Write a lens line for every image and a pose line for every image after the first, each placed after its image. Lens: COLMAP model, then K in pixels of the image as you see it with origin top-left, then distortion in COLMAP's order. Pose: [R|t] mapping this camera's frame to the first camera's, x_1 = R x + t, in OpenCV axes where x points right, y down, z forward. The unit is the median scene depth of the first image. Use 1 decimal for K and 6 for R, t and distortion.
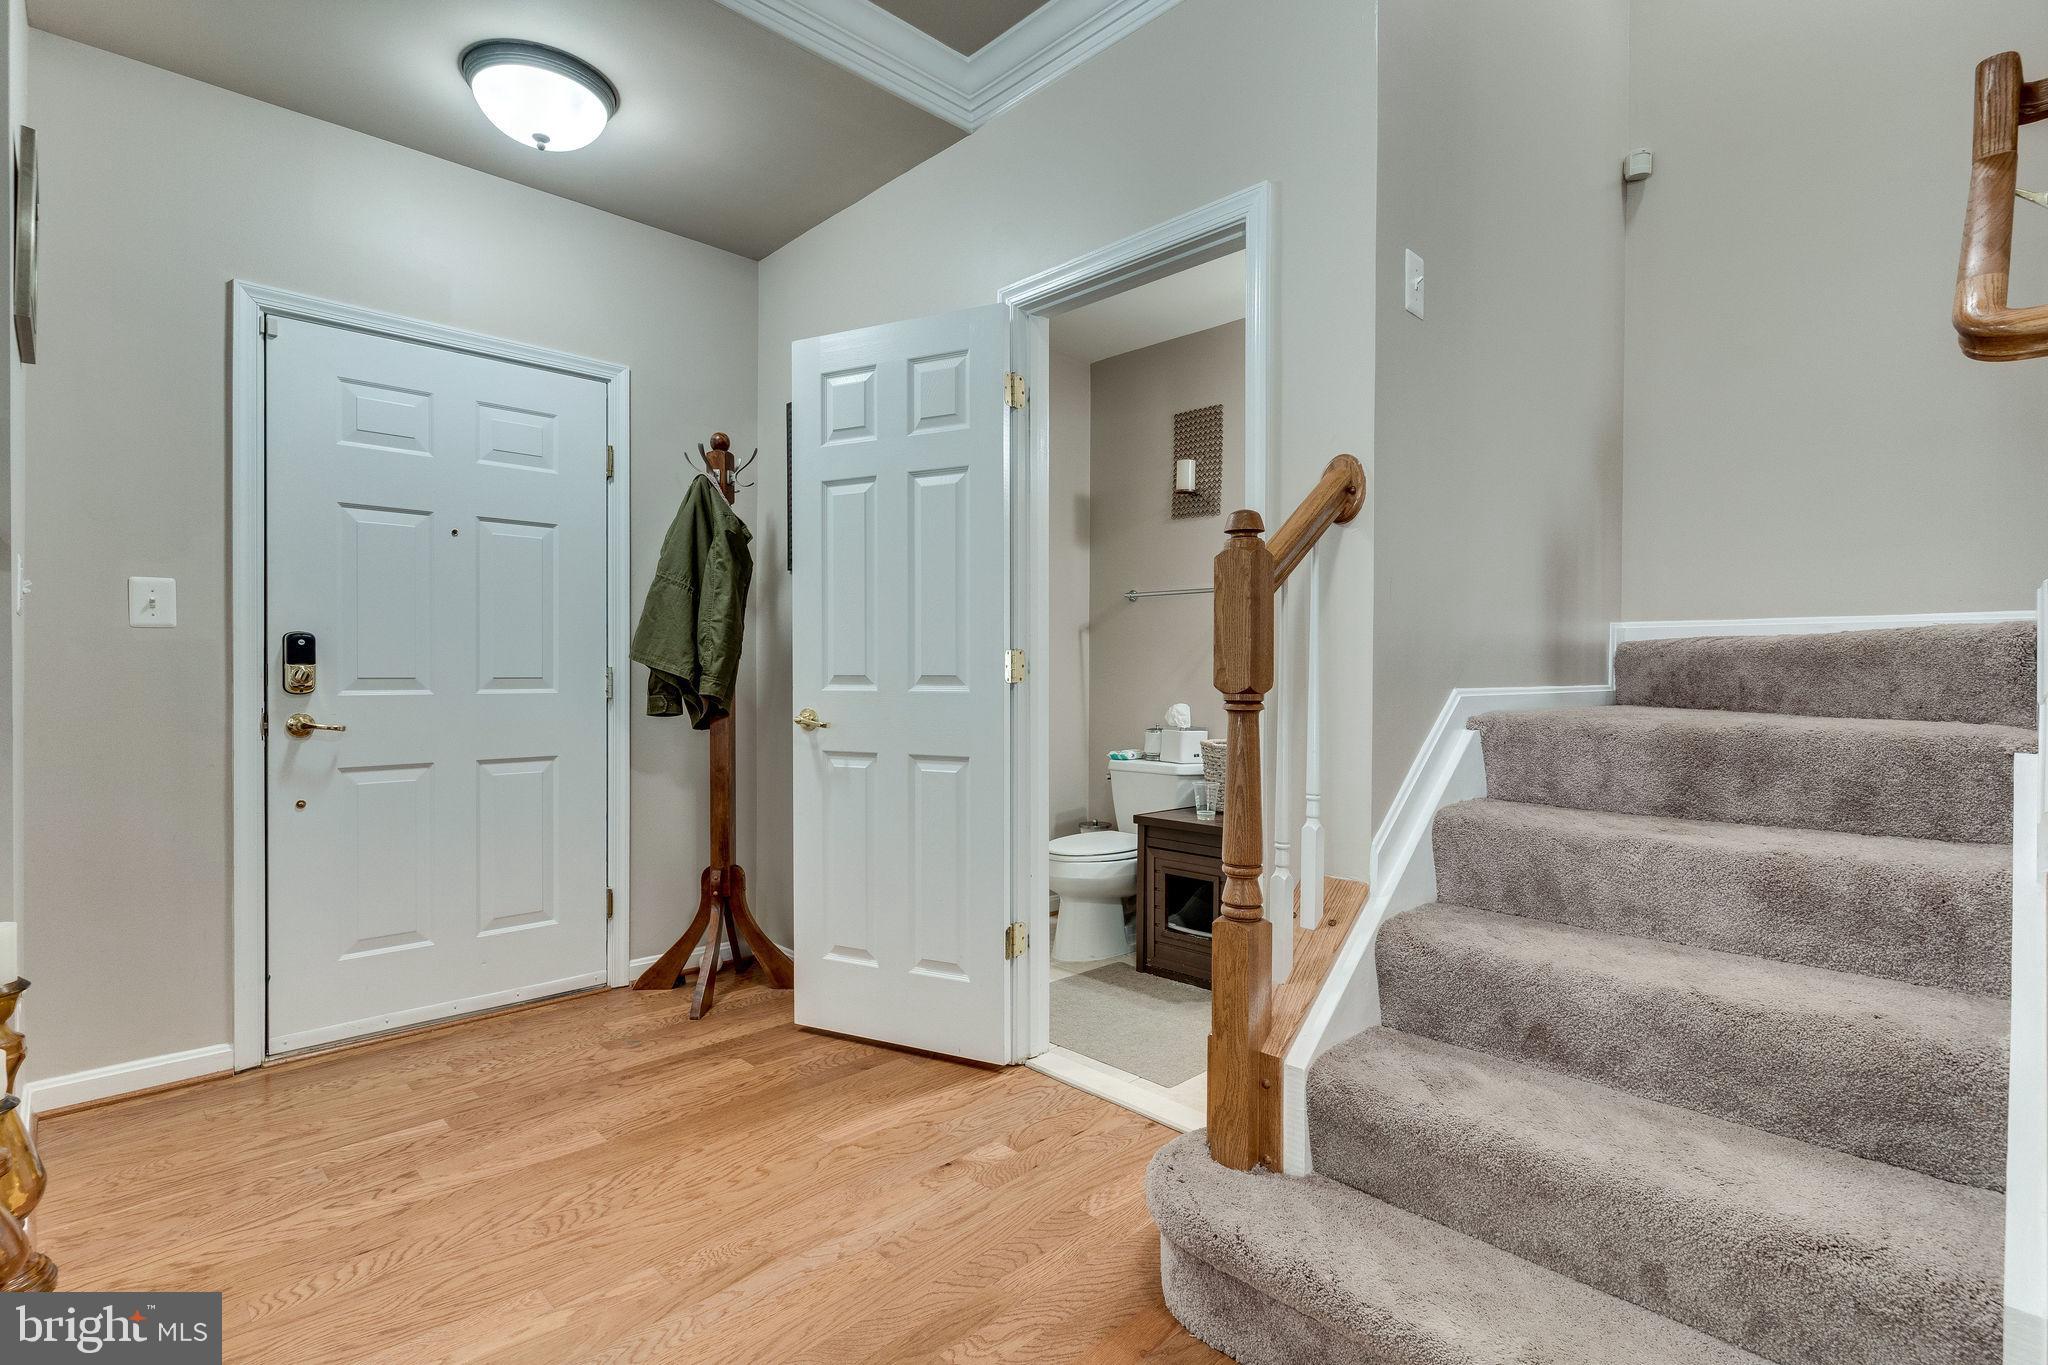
lens RADIAL K [[991.9, 0, 1033.7], [0, 991.9, 674.4], [0, 0, 1]] dist [0.003756, -0.000172]
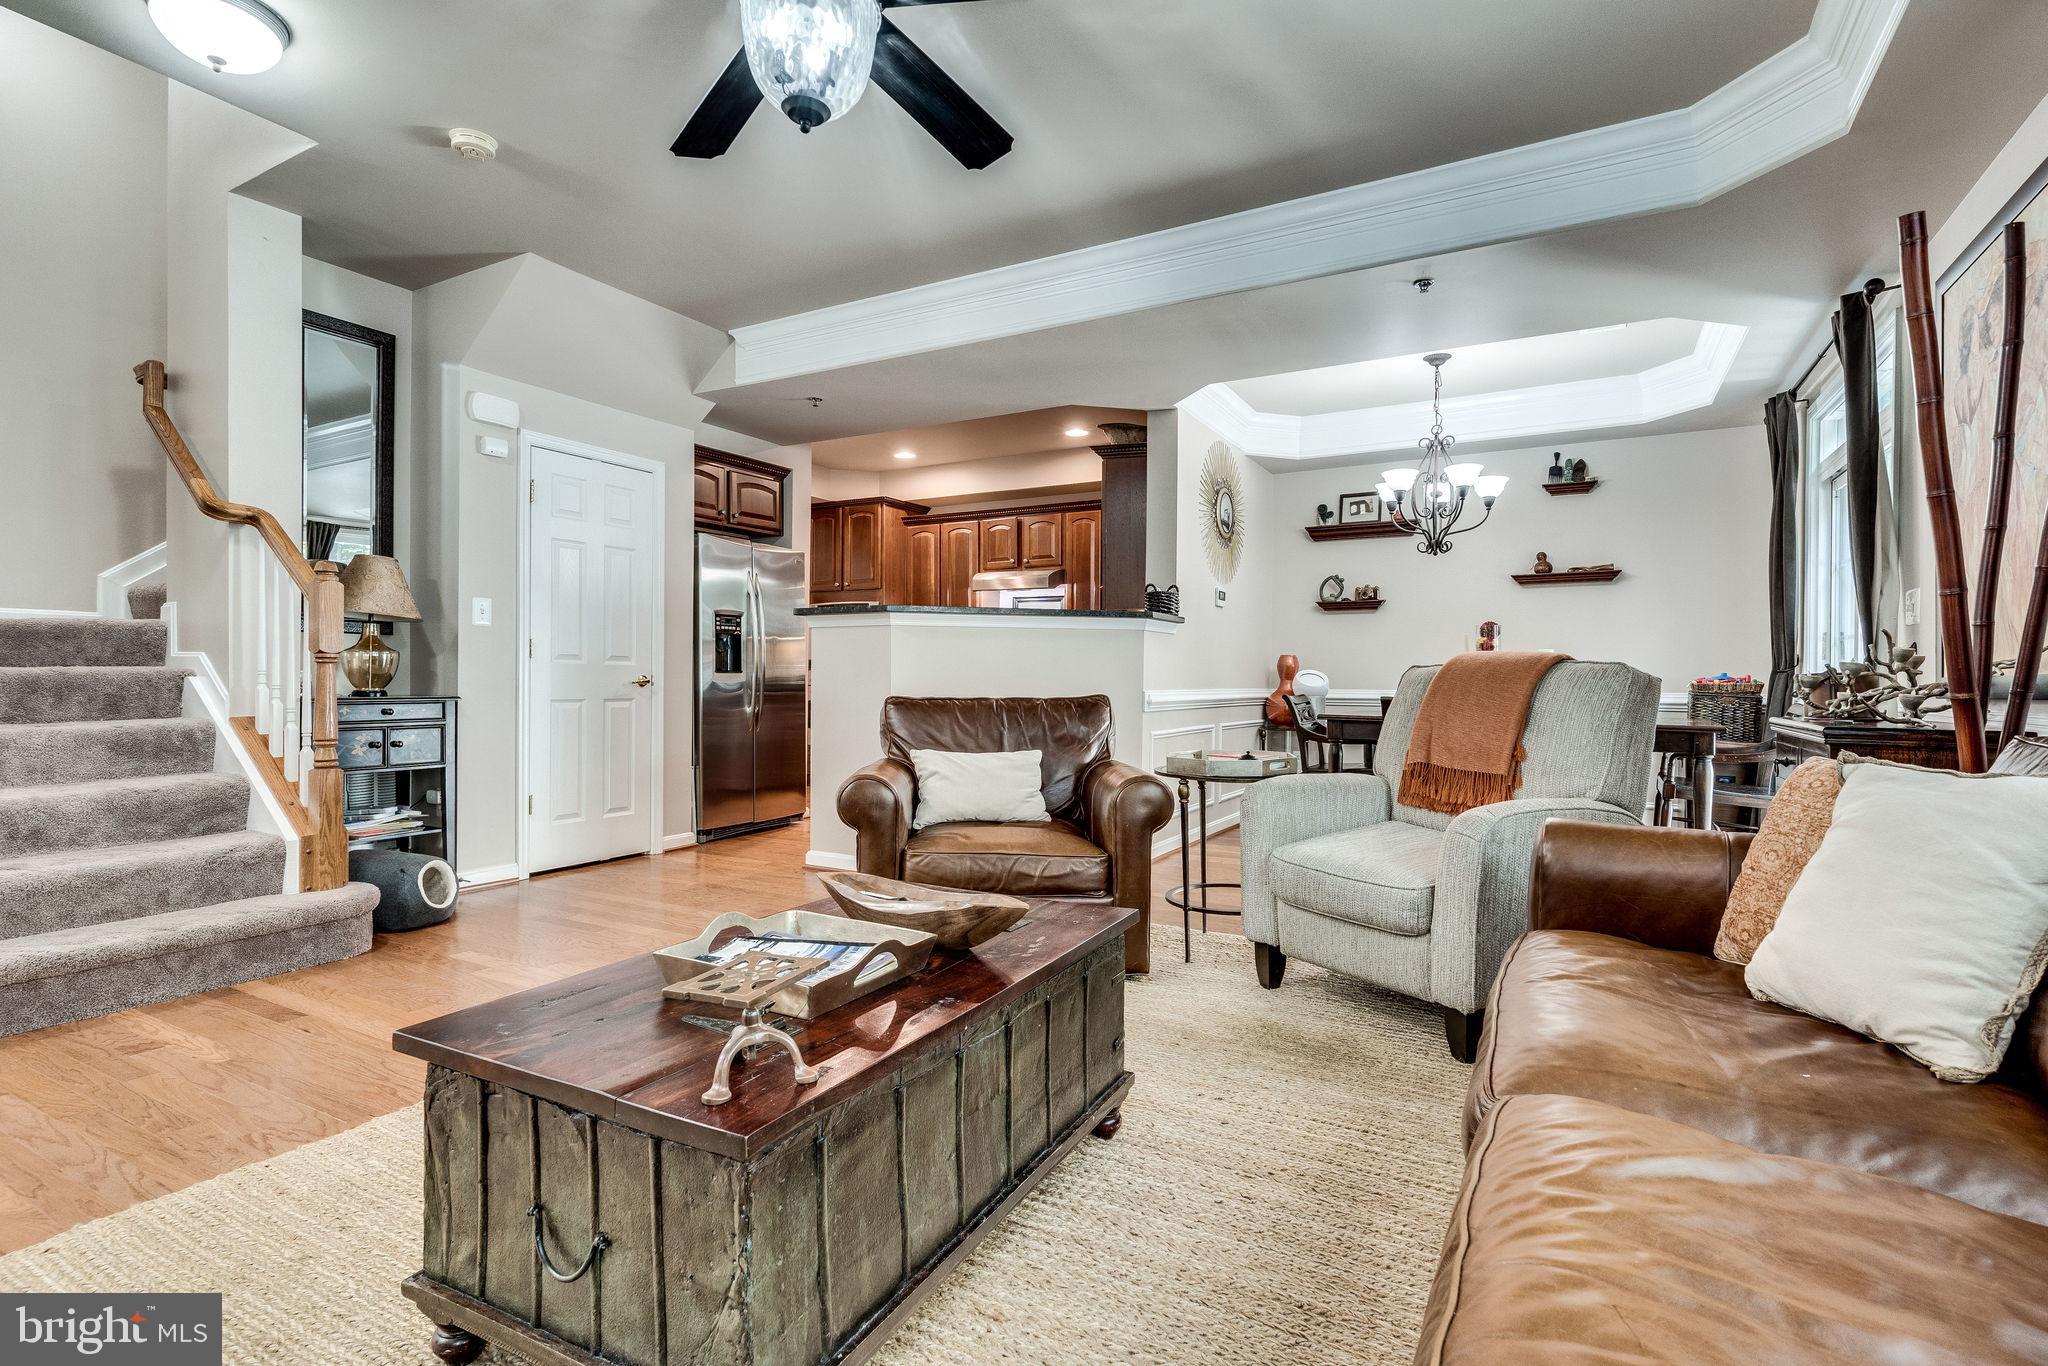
lens RADIAL K [[991.9, 0, 1010.6], [0, 991.9, 692.2], [0, 0, 1]] dist [0.003756, -0.000172]
pose [[-0.281136, -0.021280, 0.959432, -1.532345], [0.001253, 0.999745, 0.022542, 0.054378], [-0.959667, 0.007540, -0.281037, -0.179079]]
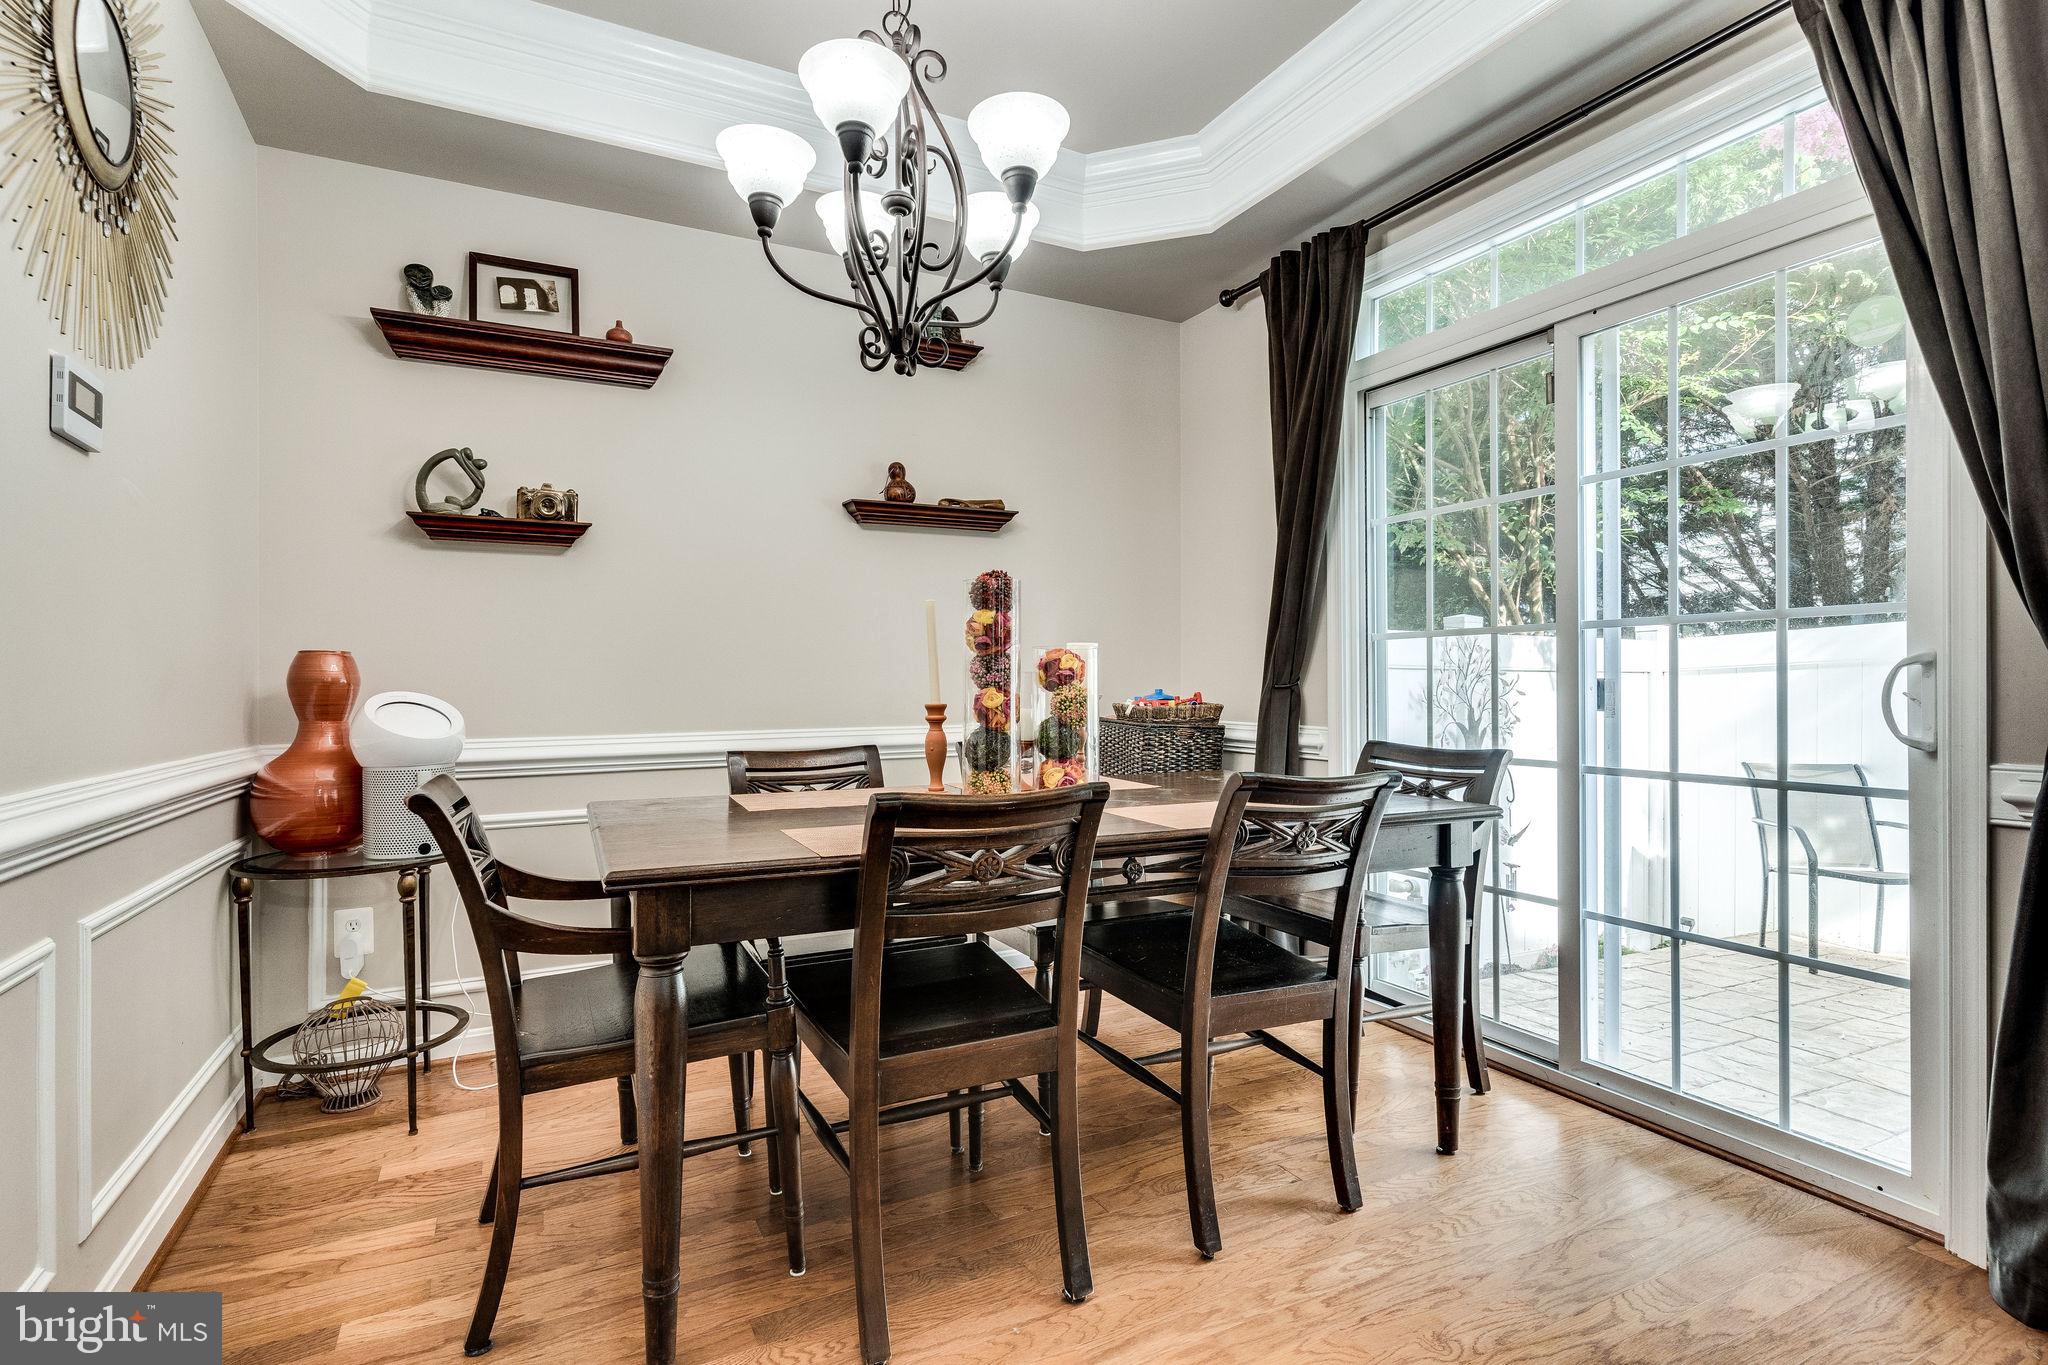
lens RADIAL K [[991.9, 0, 1023.2], [0, 991.9, 677.5], [0, 0, 1]] dist [0.003756, -0.000172]
pose [[-0.957353, 0.001765, 0.288915, 0.469157], [0.003041, 0.999988, 0.003968, 0.034619], [-0.288904, 0.004677, -0.957347, -1.222717]]
